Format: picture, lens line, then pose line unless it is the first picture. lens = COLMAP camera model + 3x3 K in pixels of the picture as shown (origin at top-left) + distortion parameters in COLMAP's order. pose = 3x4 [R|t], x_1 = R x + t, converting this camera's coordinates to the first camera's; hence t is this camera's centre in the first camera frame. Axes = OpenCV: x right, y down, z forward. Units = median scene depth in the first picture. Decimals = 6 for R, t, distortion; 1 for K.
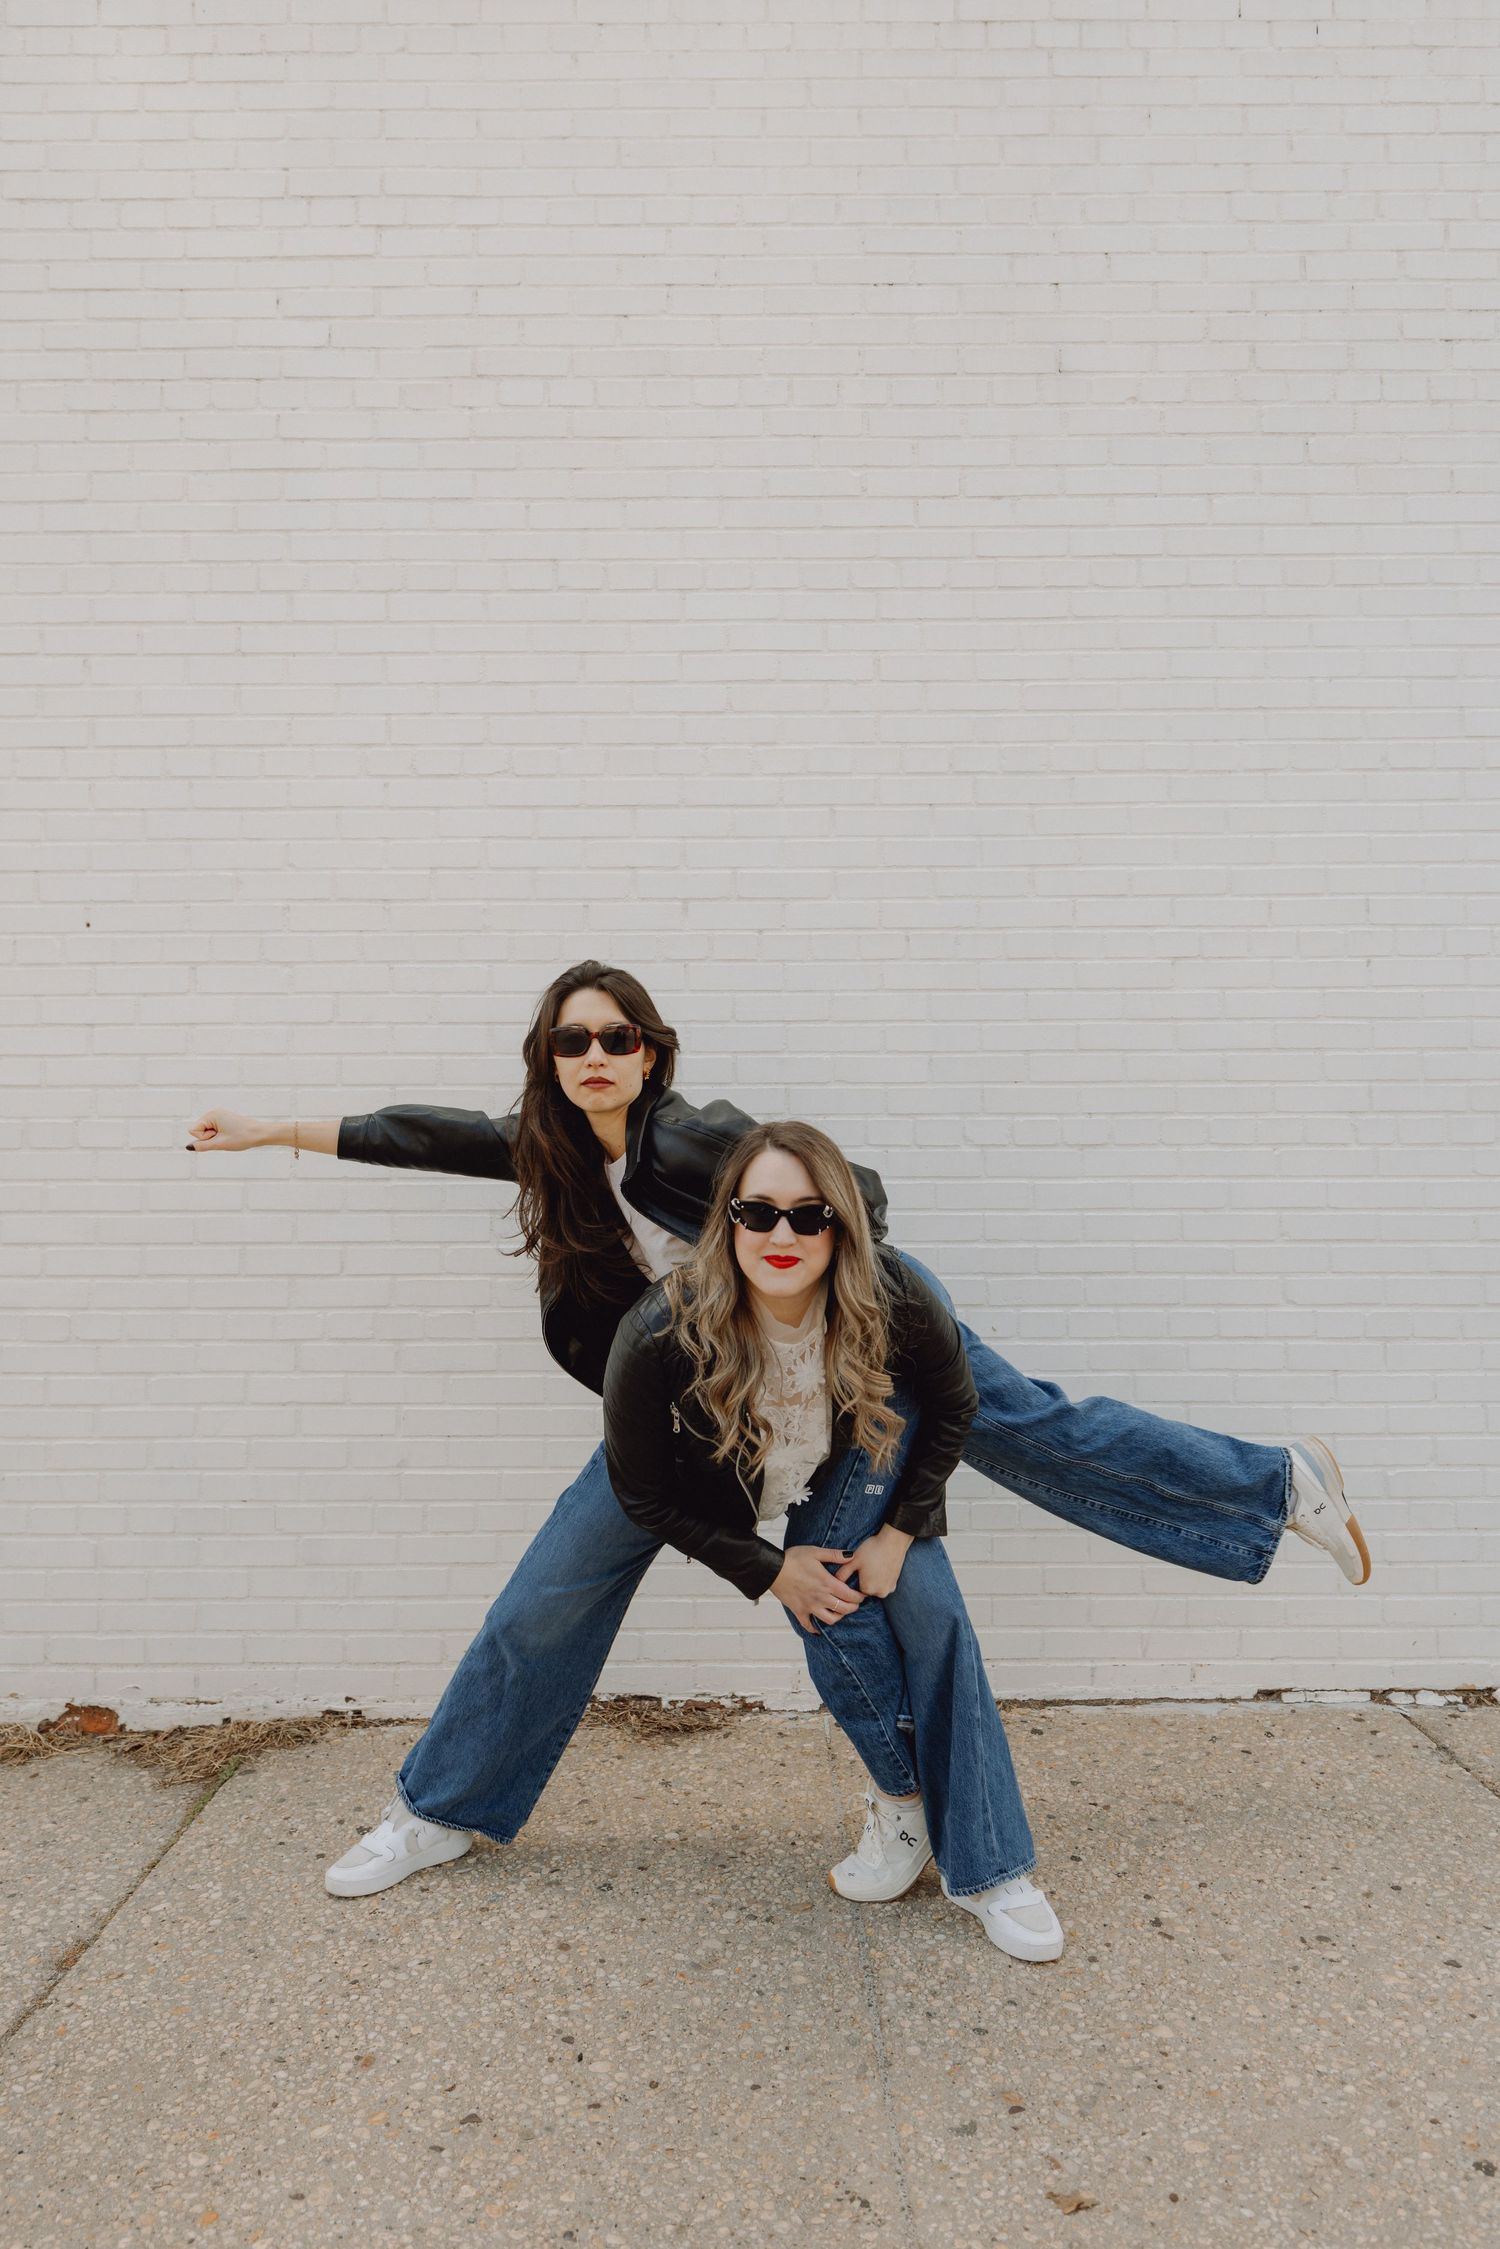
lens RADIAL K [[1384.9, 0, 730.2], [0, 1384.9, 1124.0], [0, 0, 1]] dist [0.007101, -0.008397]
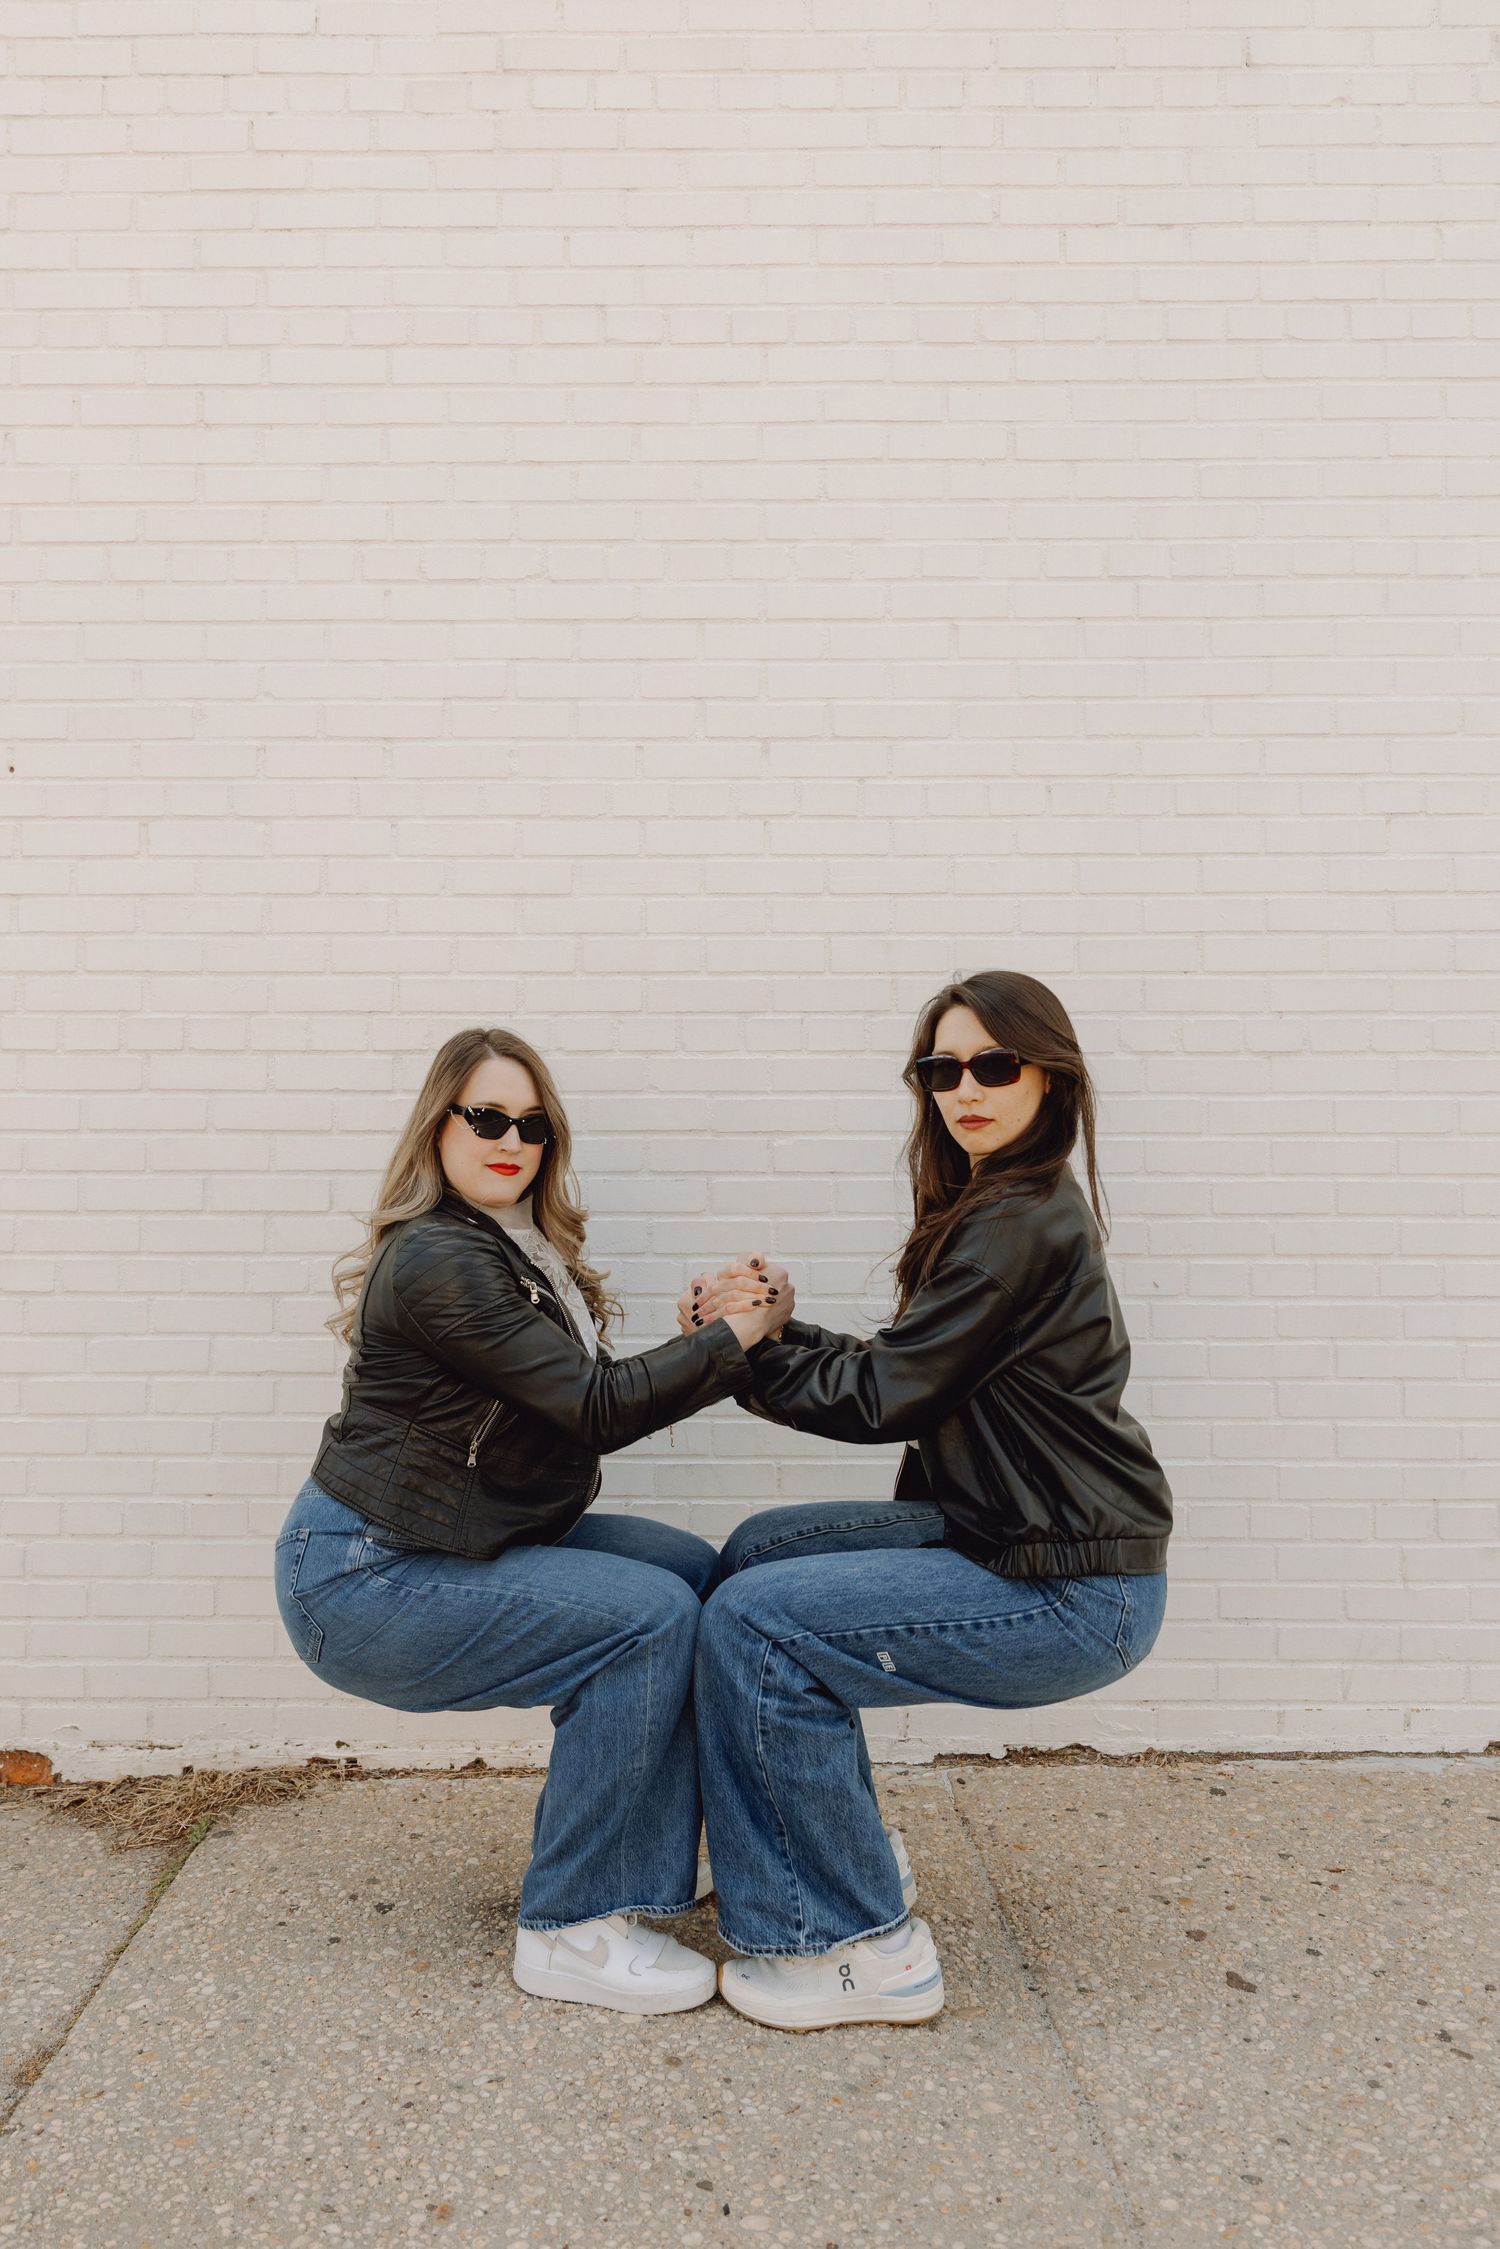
lens RADIAL K [[1614.9, 0, 662.7], [0, 1614.9, 1115.6], [0, 0, 1]] dist [0.010852, -0.014240]
pose [[0.999955, 0.004681, -0.008270, -0.084299], [-0.004572, 0.999903, 0.013164, 0.041147], [0.008330, -0.013126, 0.999879, 0.078656]]
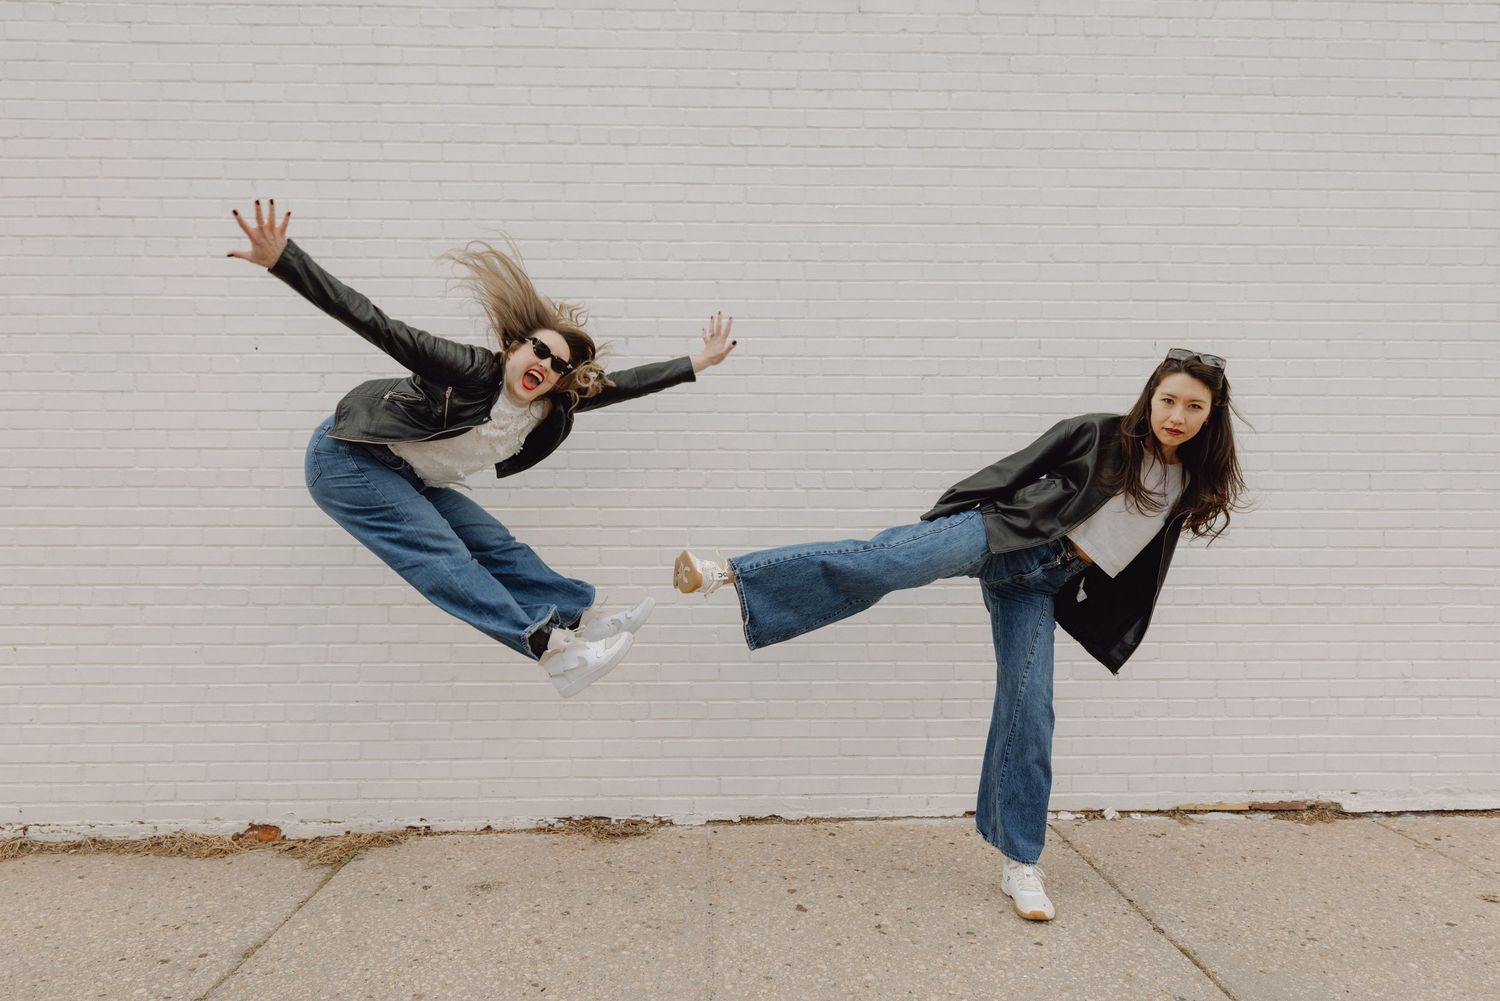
lens RADIAL K [[923.7, 0, 731.5], [0, 923.7, 520.3], [0, 0, 1]] dist [0.007101, -0.008397]
pose [[0.999511, 0.004532, 0.030943, 0.058840], [-0.005682, 0.999293, 0.037156, 0.013662], [-0.030753, -0.037313, 0.998830, -0.102935]]
